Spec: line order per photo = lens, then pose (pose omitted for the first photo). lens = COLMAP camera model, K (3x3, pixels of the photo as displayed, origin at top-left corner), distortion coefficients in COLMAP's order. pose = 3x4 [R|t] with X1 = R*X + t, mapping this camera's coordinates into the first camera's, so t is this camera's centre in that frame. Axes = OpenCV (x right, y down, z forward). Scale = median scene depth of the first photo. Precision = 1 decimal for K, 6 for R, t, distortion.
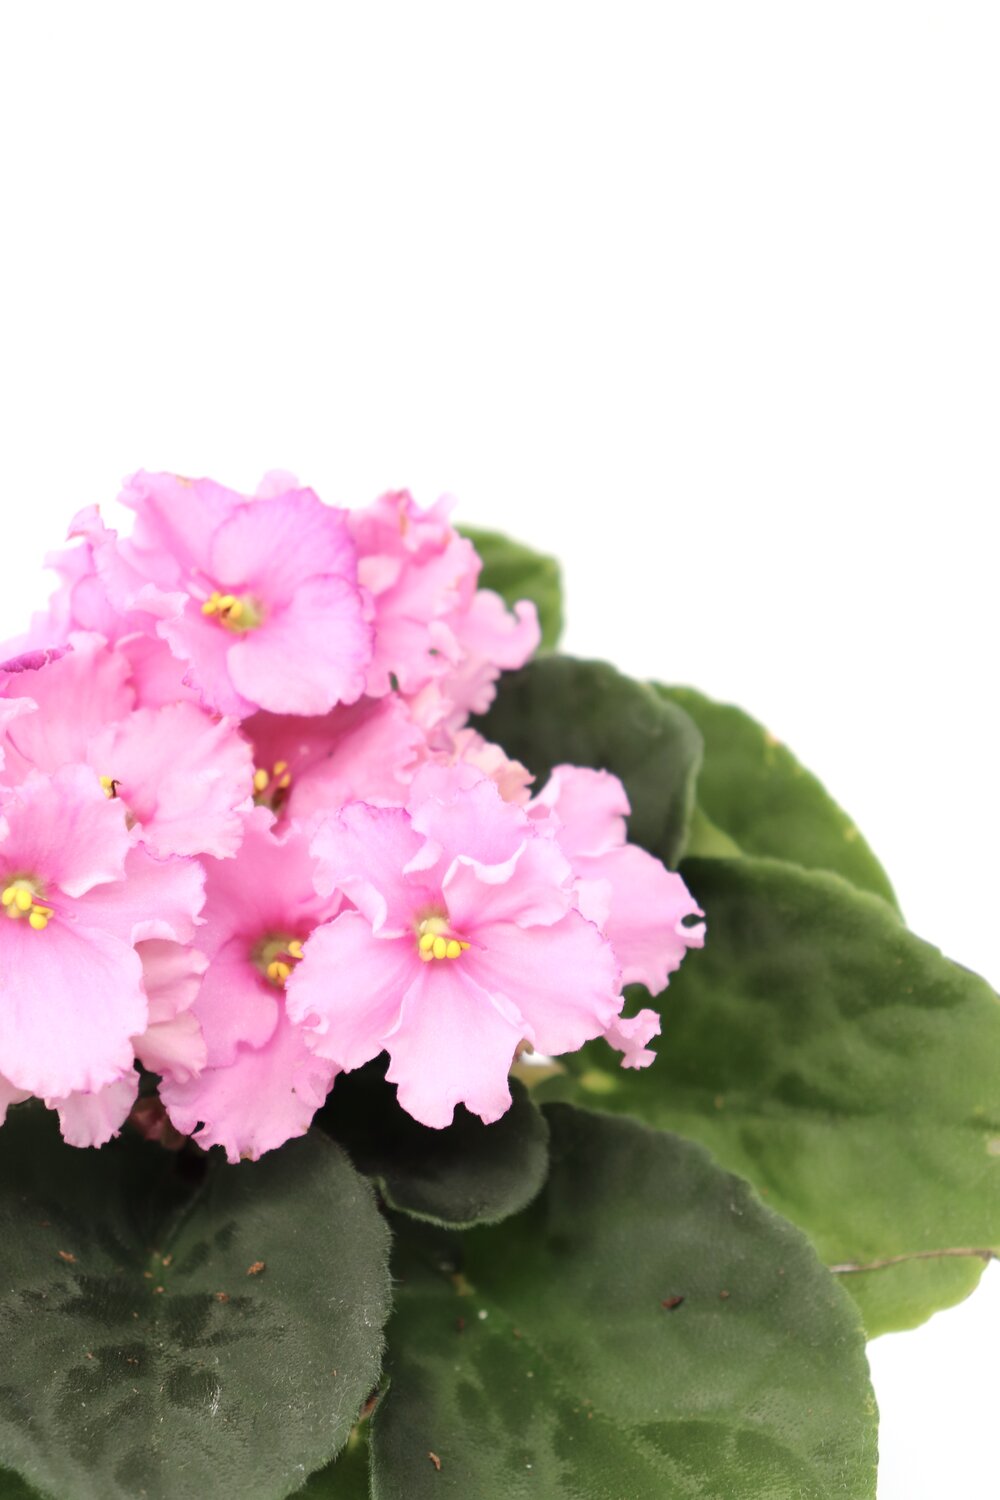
lens RADIAL K [[4275.1, 0, 500.0], [0, 4275.1, 750.0], [0, 0, 1]] dist [0.448365, -2.160905]
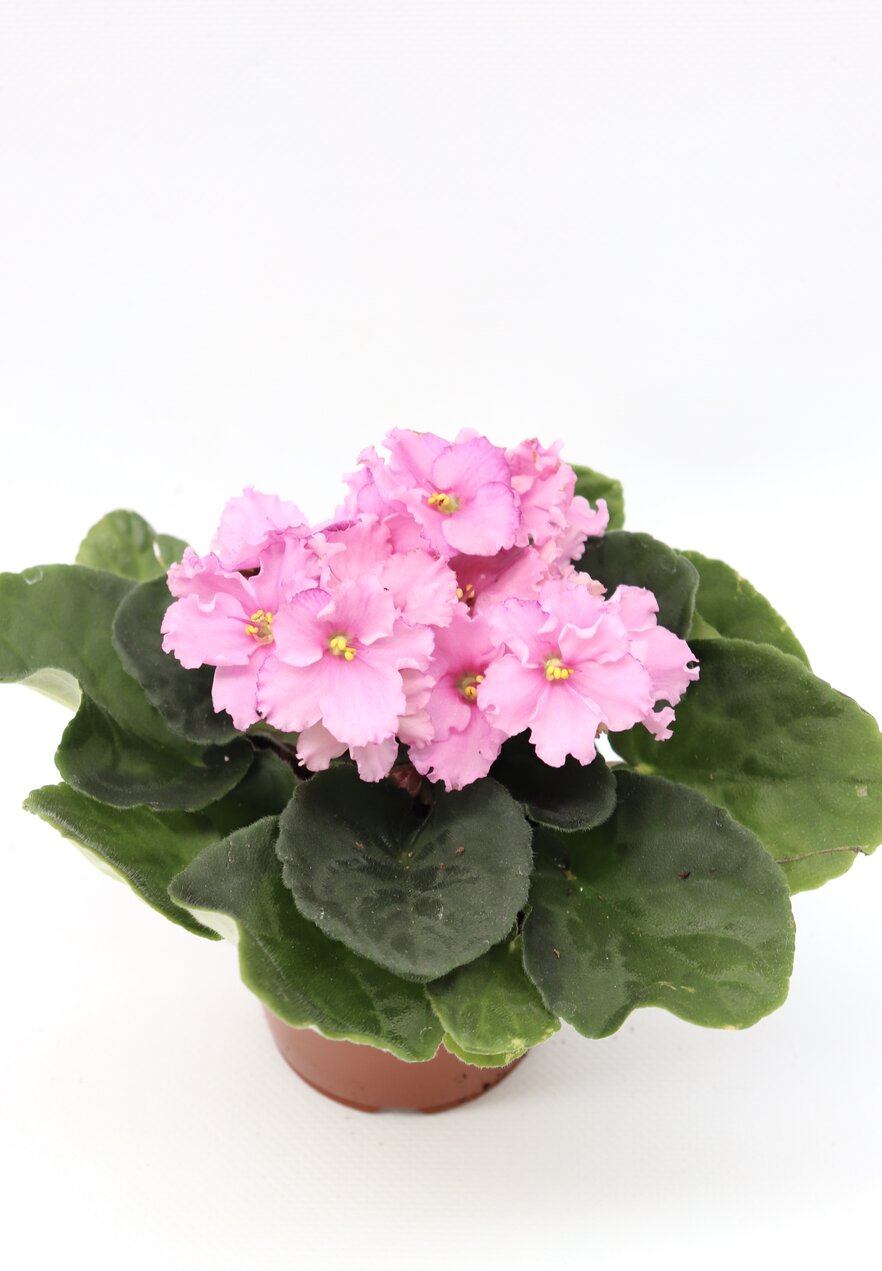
lens RADIAL K [[2653.6, 0, 439.6], [0, 2653.6, 516.0], [0, 0, 1]] dist [0.291836, -0.039716]
pose [[0.998451, -0.006061, -0.055316, -0.000448], [0.003745, 0.999116, -0.041883, 0.022562], [0.055521, 0.041611, 0.997590, -0.157741]]
